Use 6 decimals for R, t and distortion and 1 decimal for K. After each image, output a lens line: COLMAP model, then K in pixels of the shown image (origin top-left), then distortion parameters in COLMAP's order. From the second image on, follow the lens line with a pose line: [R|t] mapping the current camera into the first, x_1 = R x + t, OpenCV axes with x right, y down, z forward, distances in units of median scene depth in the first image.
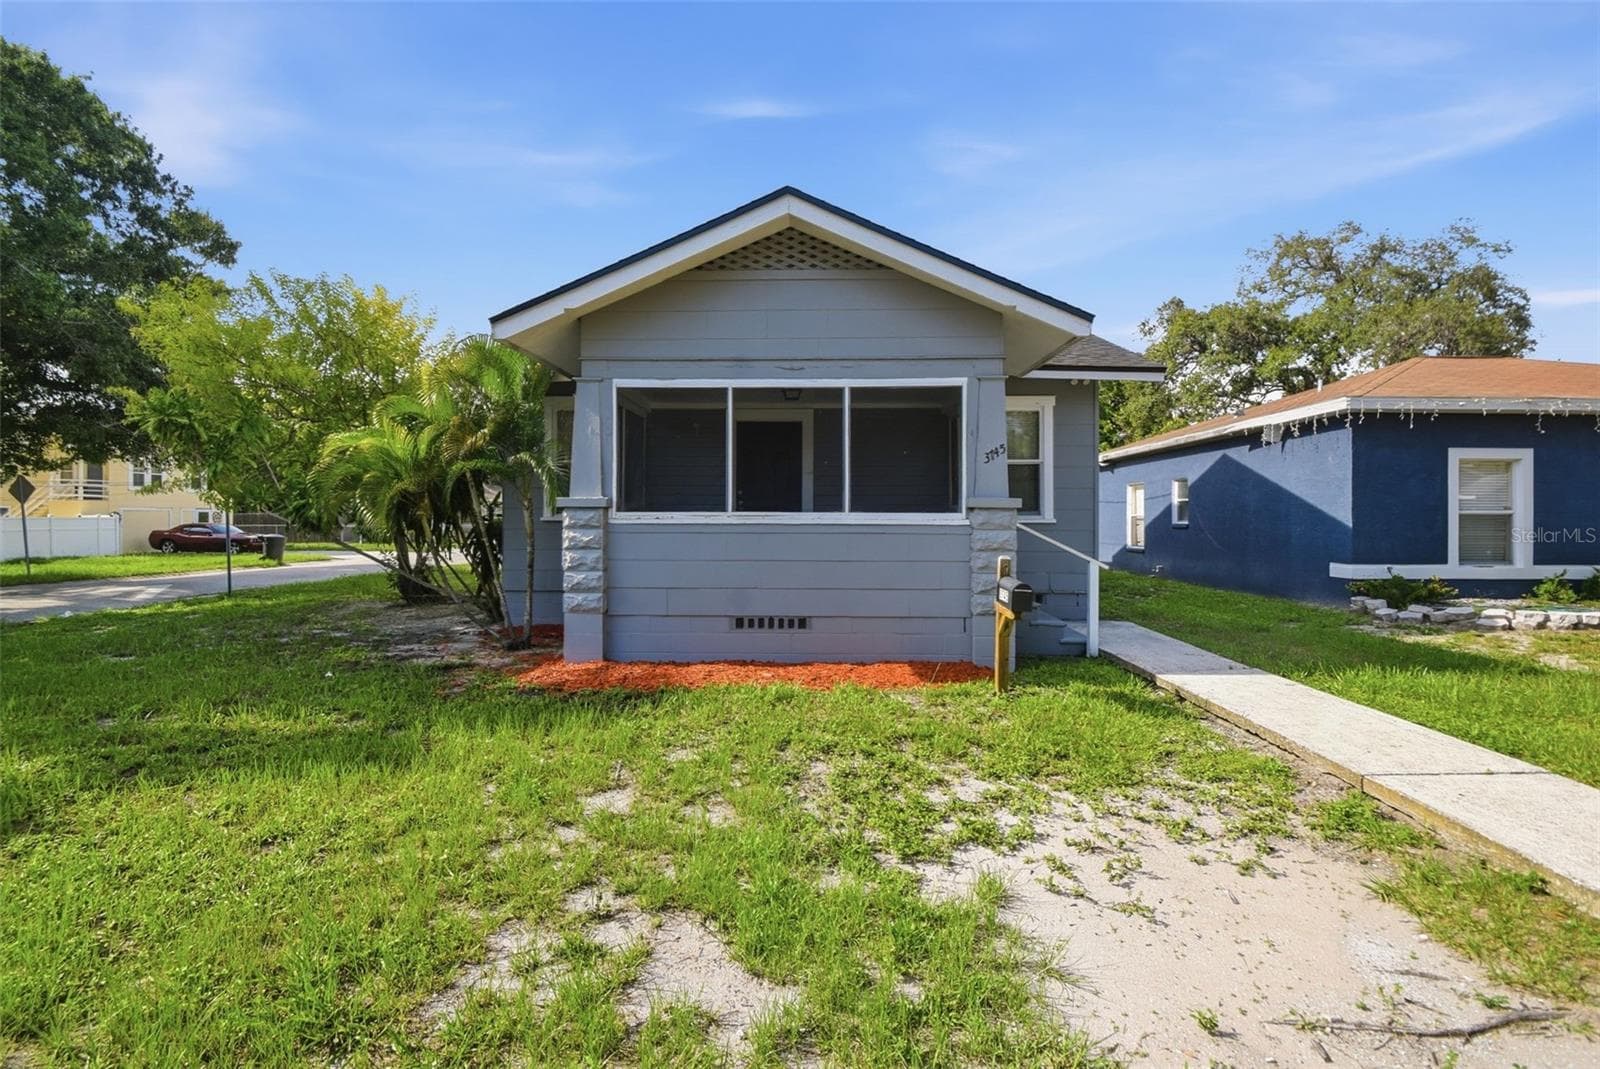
lens RADIAL K [[719.7, 0, 794.2], [0, 719.7, 510.1], [0, 0, 1]] dist [0.013606, -0.016396]
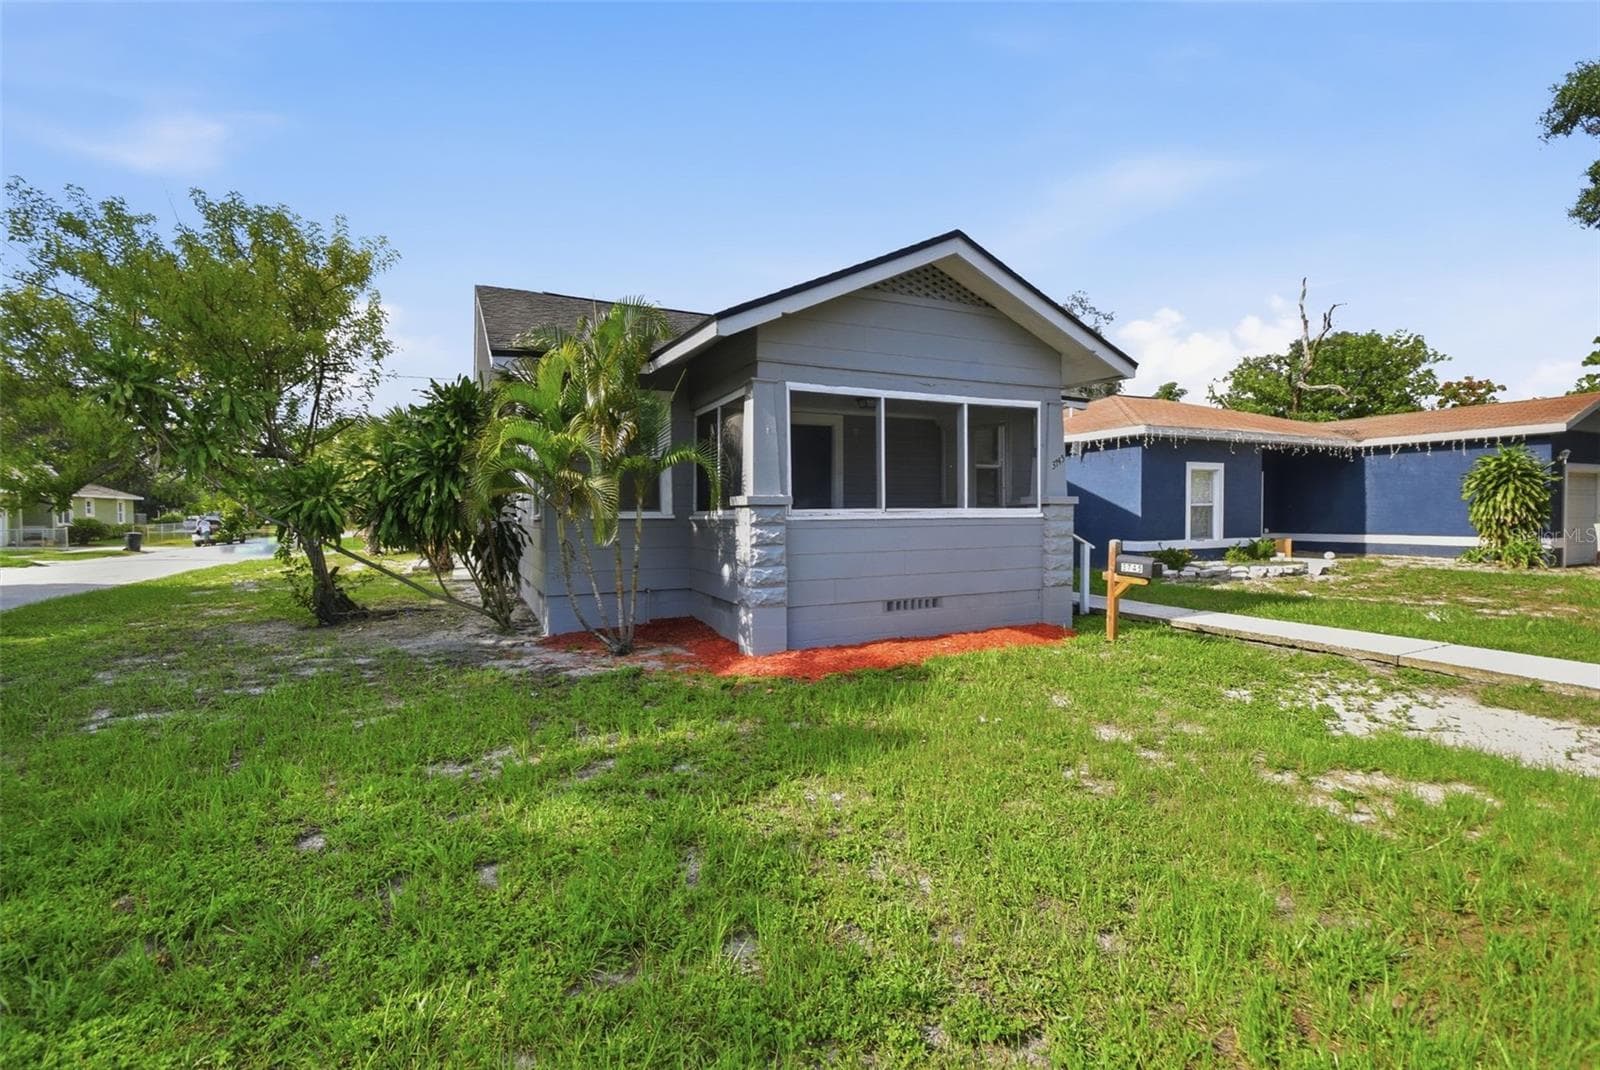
lens RADIAL K [[709.5, 0, 799.9], [0, 709.5, 527.2], [0, 0, 1]] dist [0.013293, -0.015345]
pose [[0.889042, -0.019806, 0.457397, -0.608415], [0.004866, 0.999416, 0.033818, -0.005522], [-0.457800, -0.027840, 0.888619, 0.061546]]
